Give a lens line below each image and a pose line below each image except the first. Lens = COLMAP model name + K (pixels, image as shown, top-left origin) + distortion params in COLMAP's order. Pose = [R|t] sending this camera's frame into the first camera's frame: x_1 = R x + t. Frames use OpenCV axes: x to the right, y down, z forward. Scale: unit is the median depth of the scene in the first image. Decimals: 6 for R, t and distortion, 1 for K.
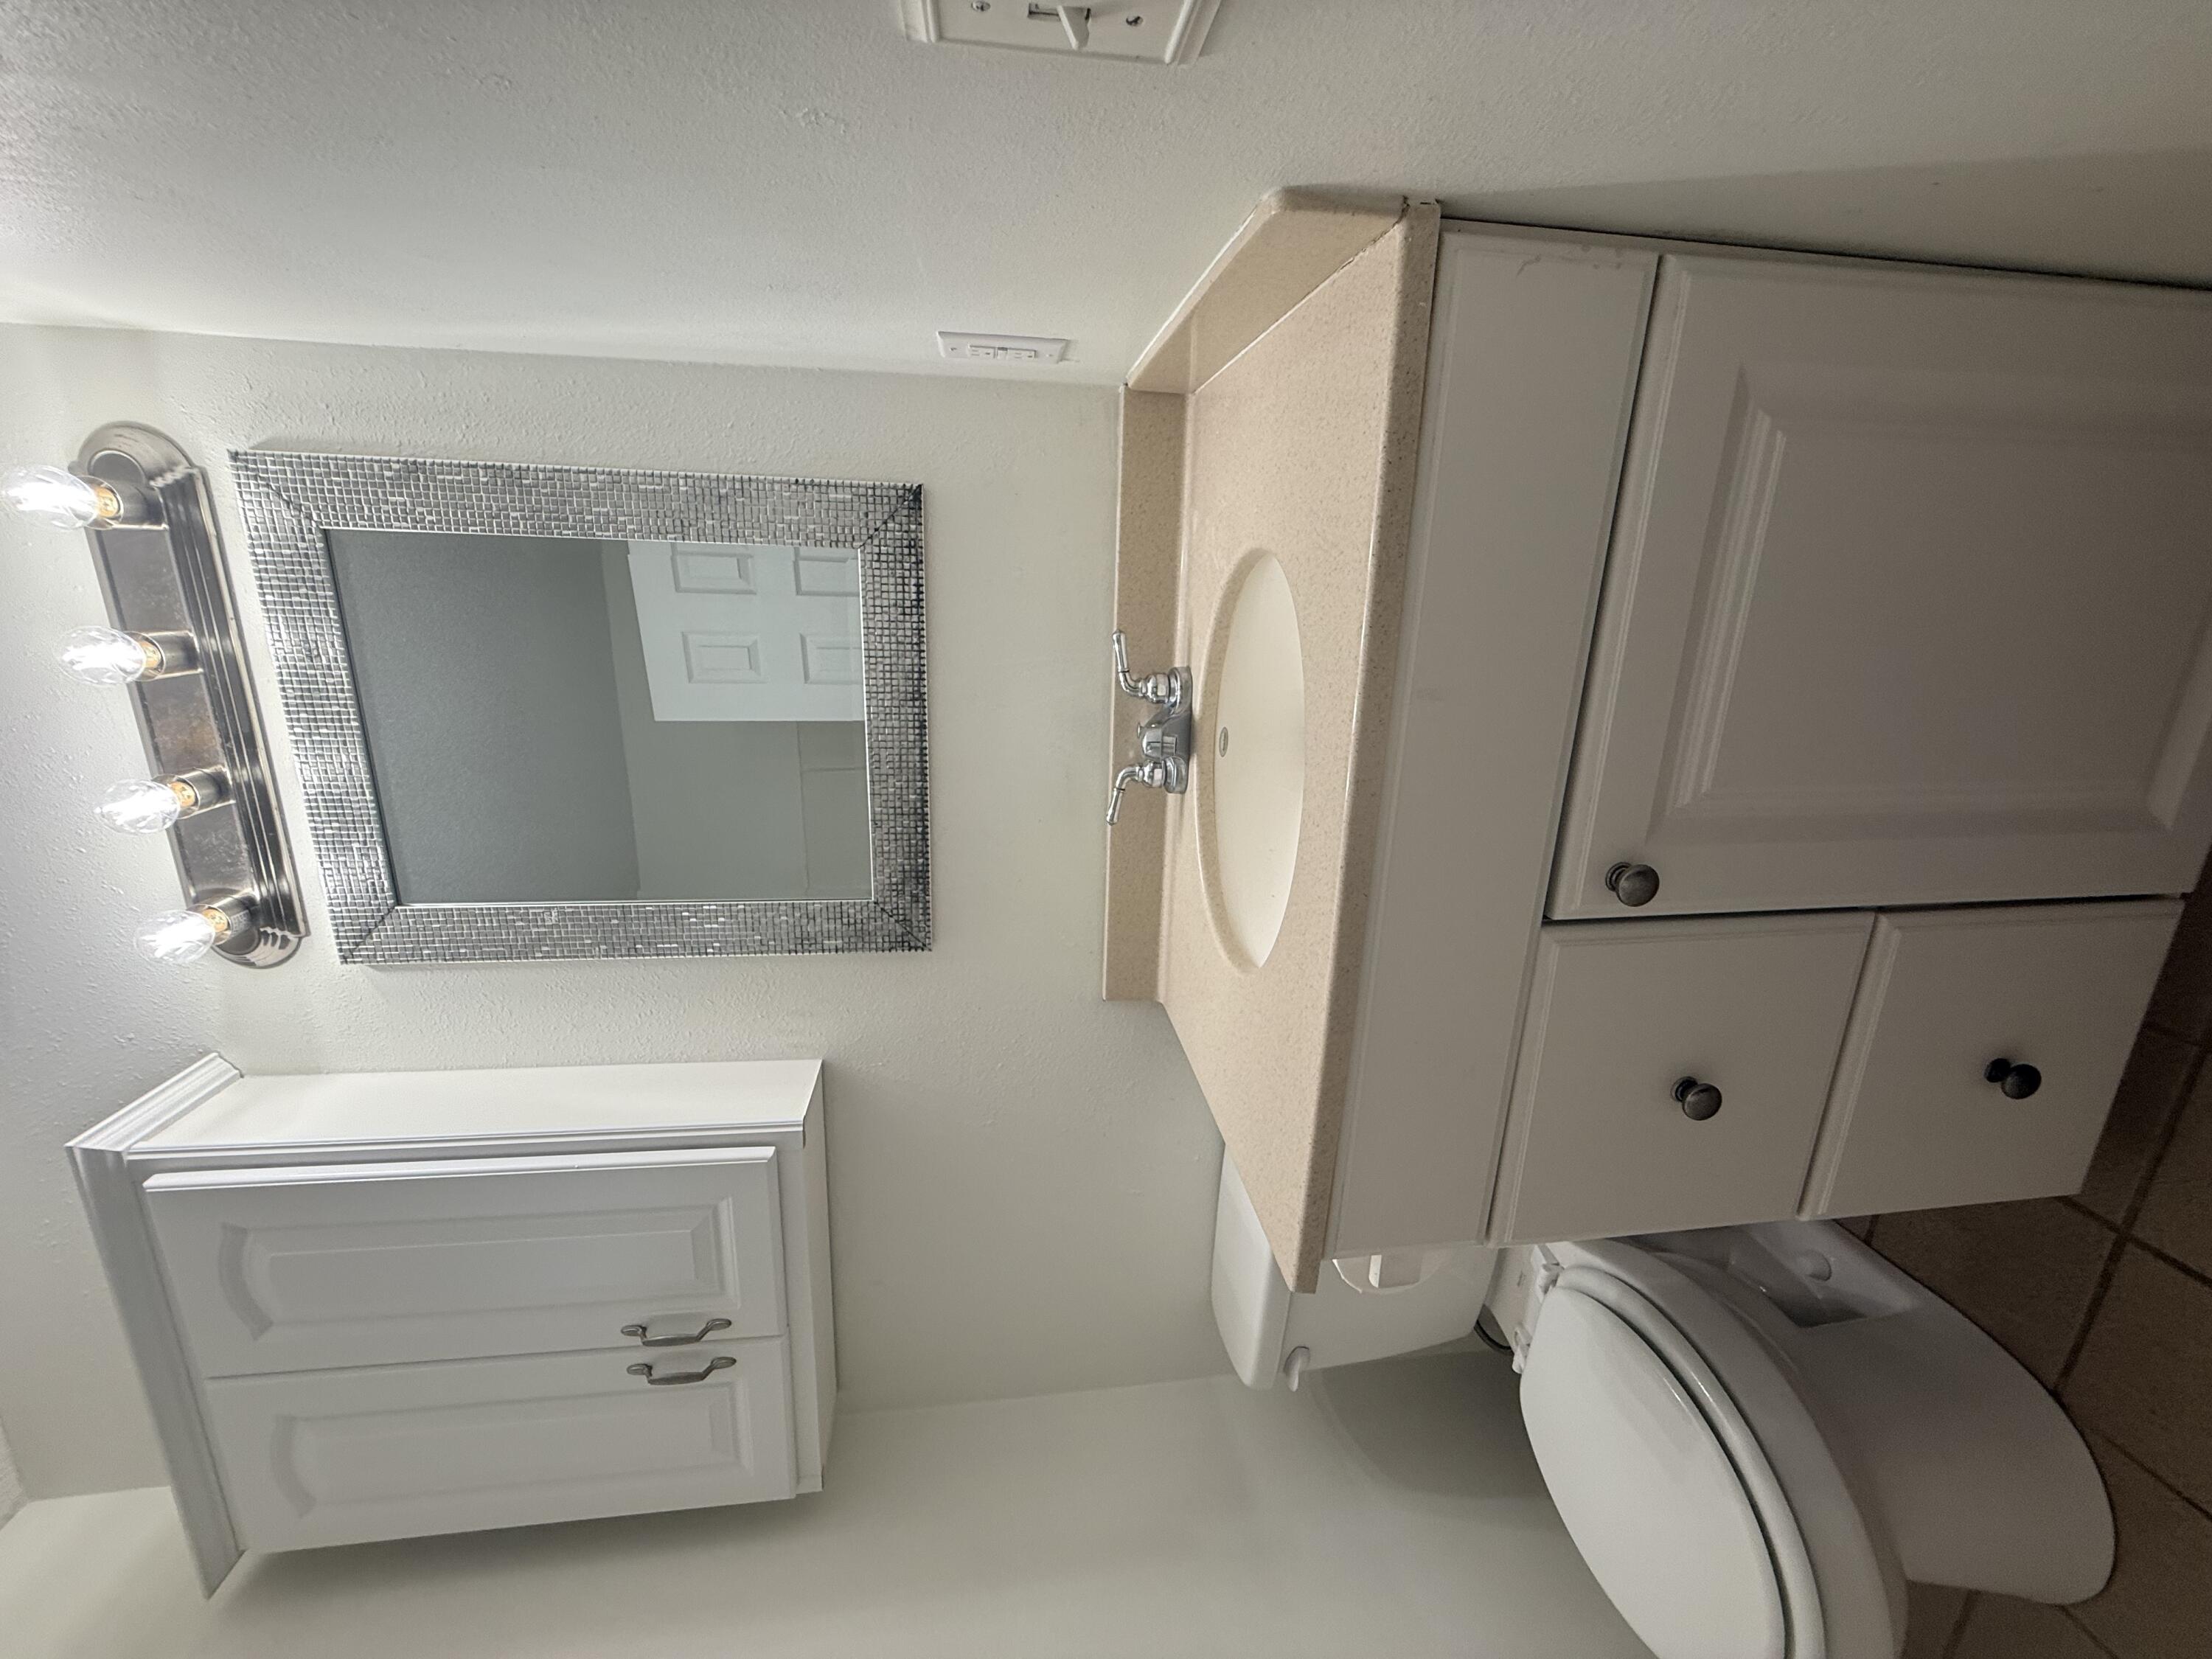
lens RADIAL K [[882.7, 0, 1104.9], [0, 882.7, 831.7], [0, 0, 1]] dist [0.000981, -0.000436]
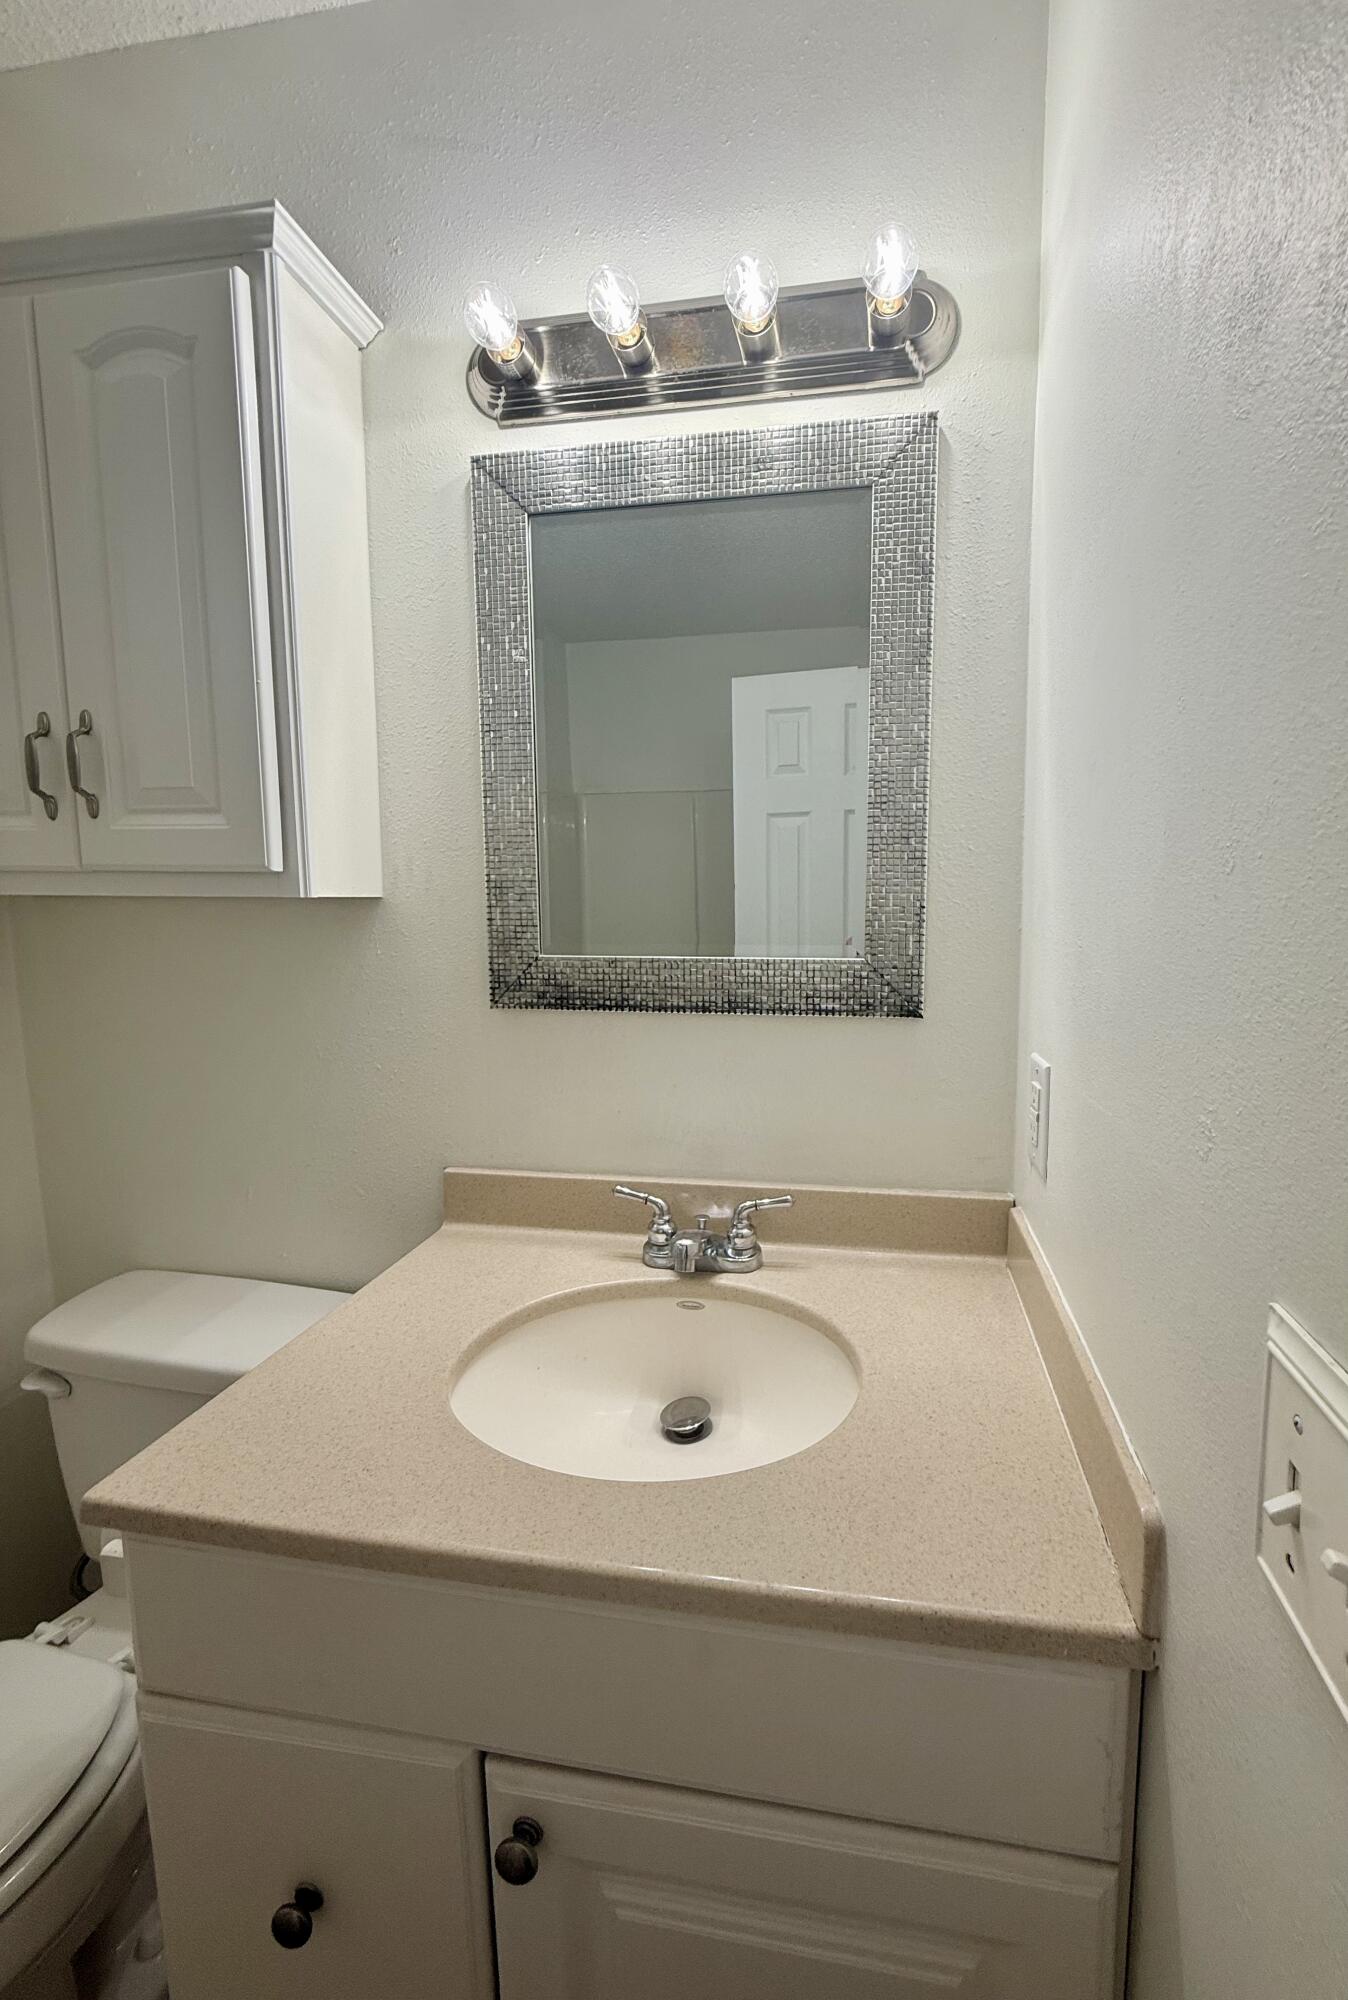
lens RADIAL K [[790.1, 0, 754.5], [0, 790.1, 975.6], [0, 0, 1]] dist [-0.000196, 0.000009]
pose [[0.012021, 0.999604, -0.025437, -0.243418], [-0.993051, 0.008956, -0.117343, -0.074101], [-0.117069, 0.026671, 0.992766, 0.053428]]
